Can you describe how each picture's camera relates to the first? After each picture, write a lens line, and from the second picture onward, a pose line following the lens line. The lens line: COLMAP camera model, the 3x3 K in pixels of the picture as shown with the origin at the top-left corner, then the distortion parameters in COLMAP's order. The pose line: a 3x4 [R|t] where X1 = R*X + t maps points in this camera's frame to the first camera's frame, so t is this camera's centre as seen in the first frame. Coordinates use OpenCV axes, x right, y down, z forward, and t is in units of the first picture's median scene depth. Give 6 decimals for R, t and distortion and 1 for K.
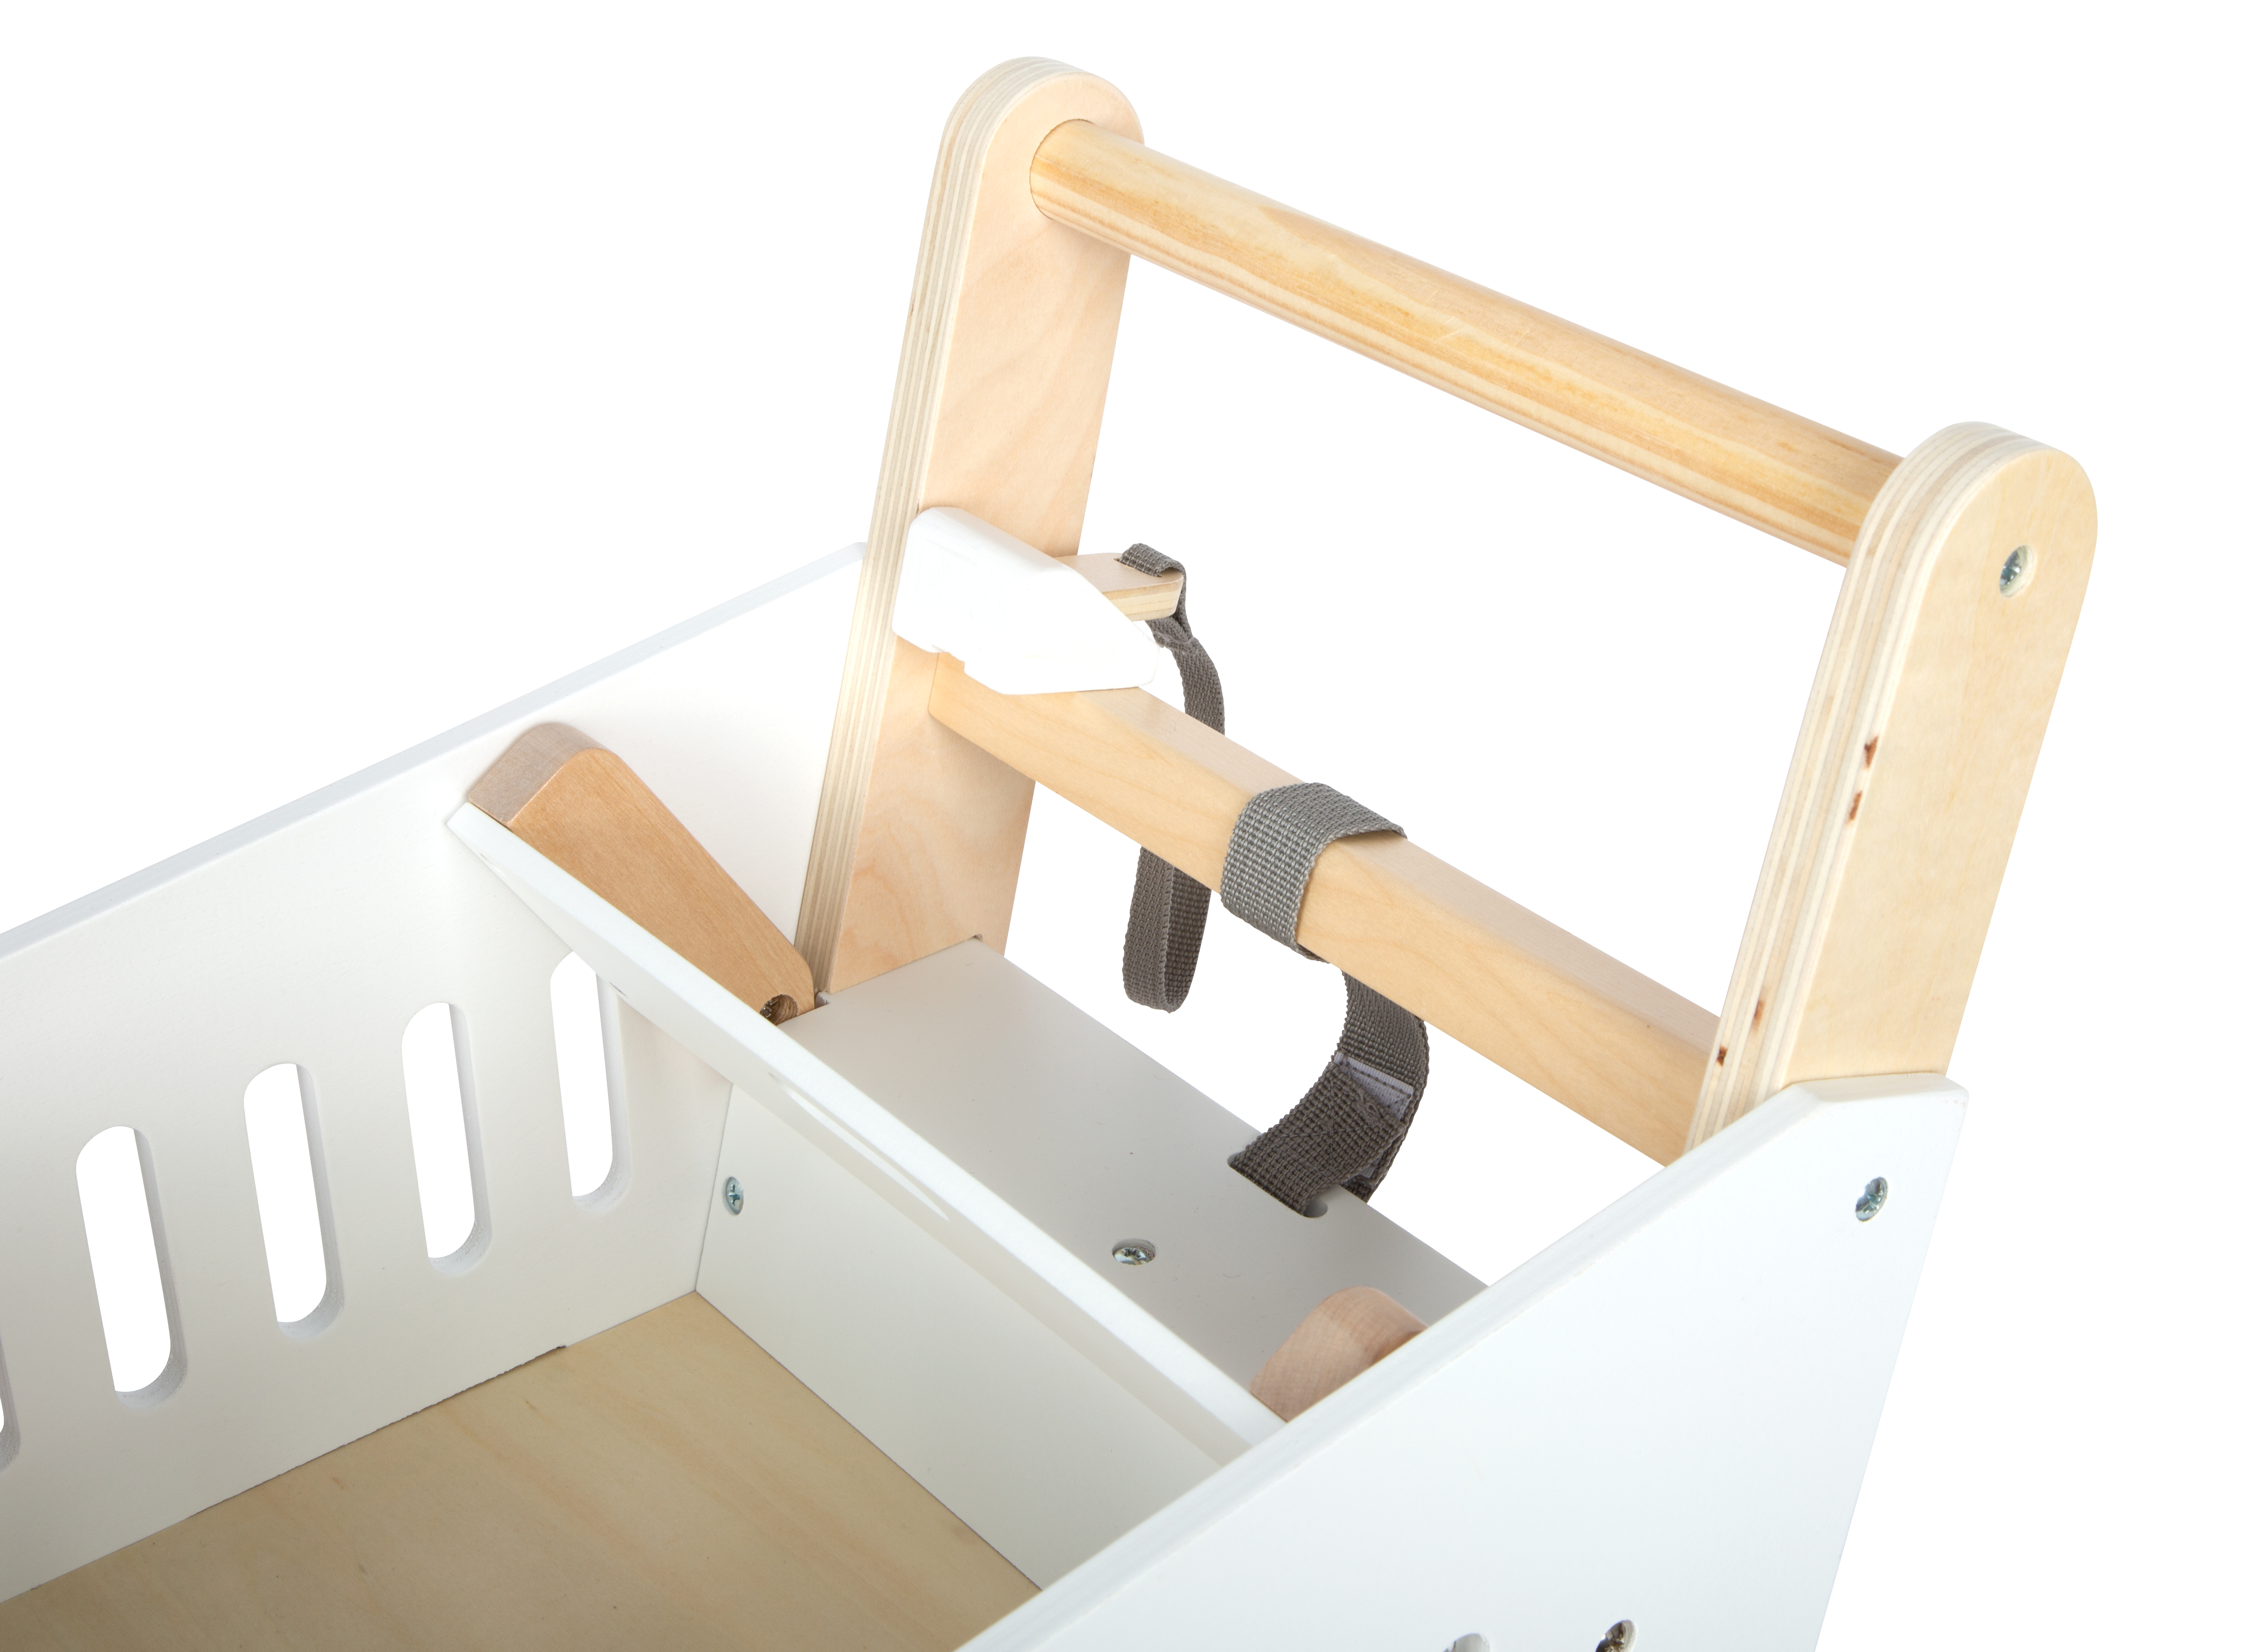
lens RADIAL K [[3456.2, 0, 1173.4], [0, 3456.2, 828.8], [0, 0, 1]] dist [0.132762, -0.192009]
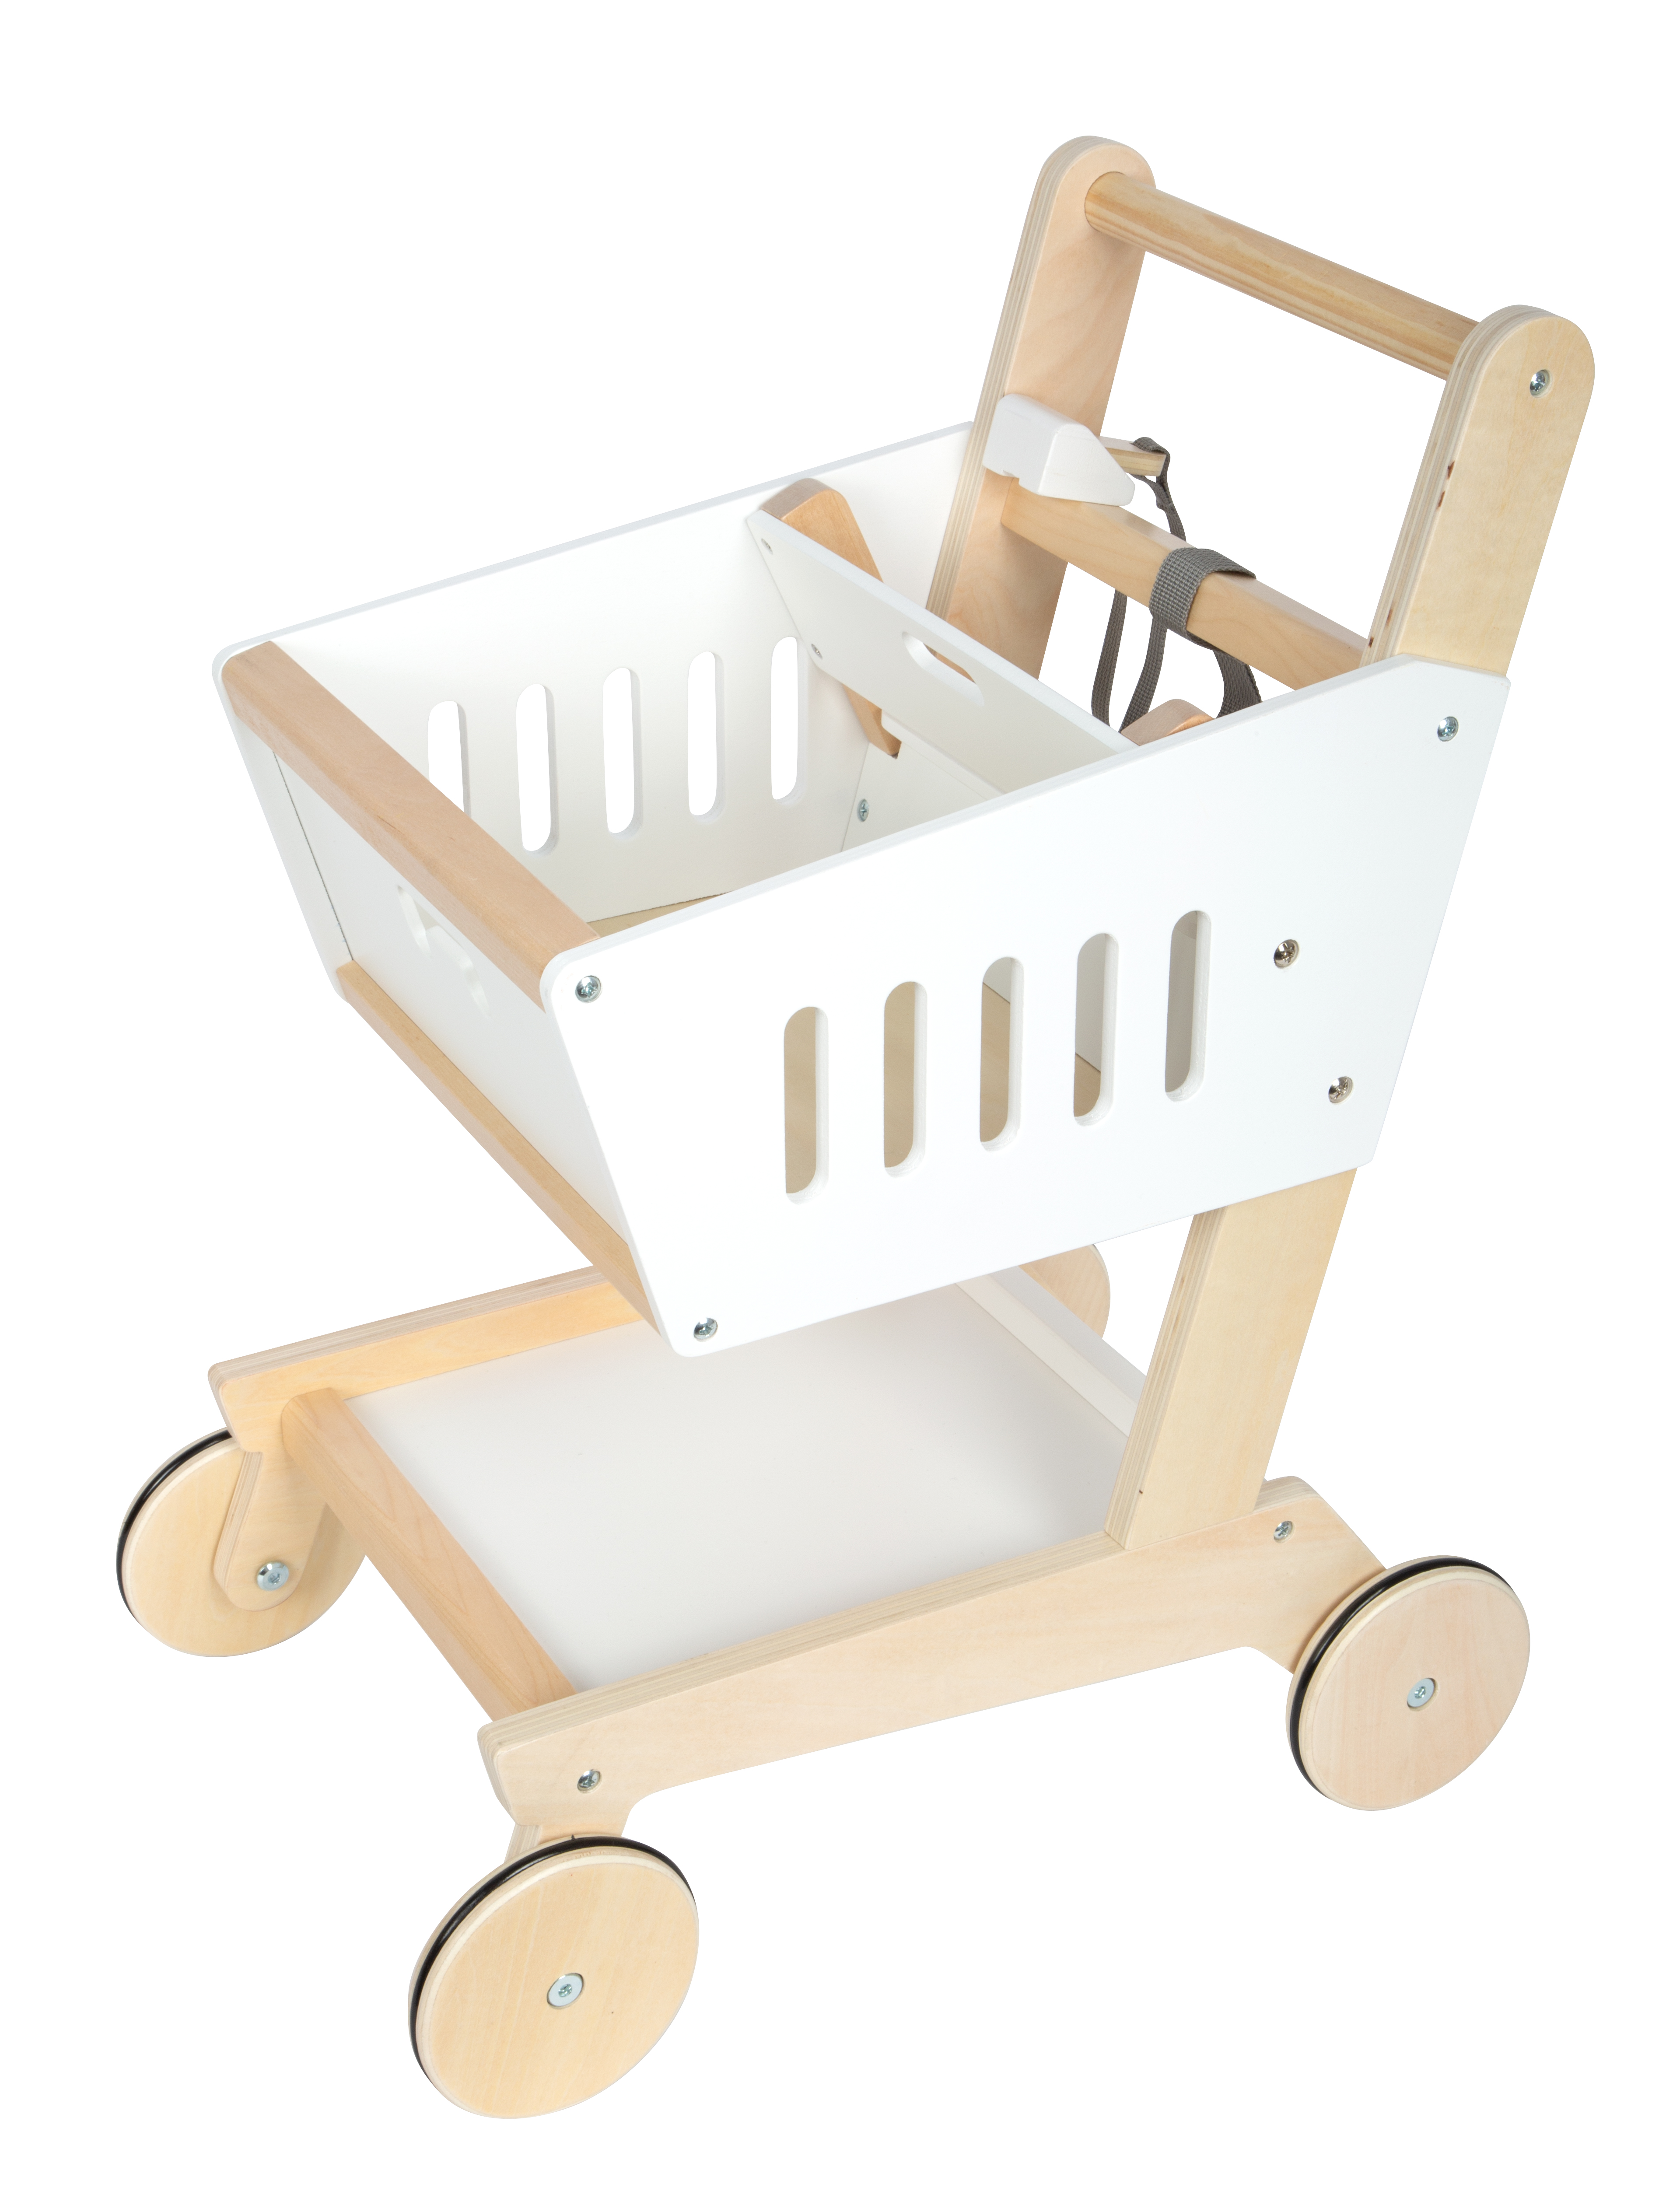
lens RADIAL K [[3571.0, 0, 840.0], [0, 3571.0, 1106.0], [0, 0, 1]] dist [0.147908, -0.029032]
pose [[0.981719, 0.088483, -0.168520, 0.199480], [-0.093177, 0.995446, -0.020138, 0.338411], [0.165971, 0.035472, 0.985492, -0.855428]]
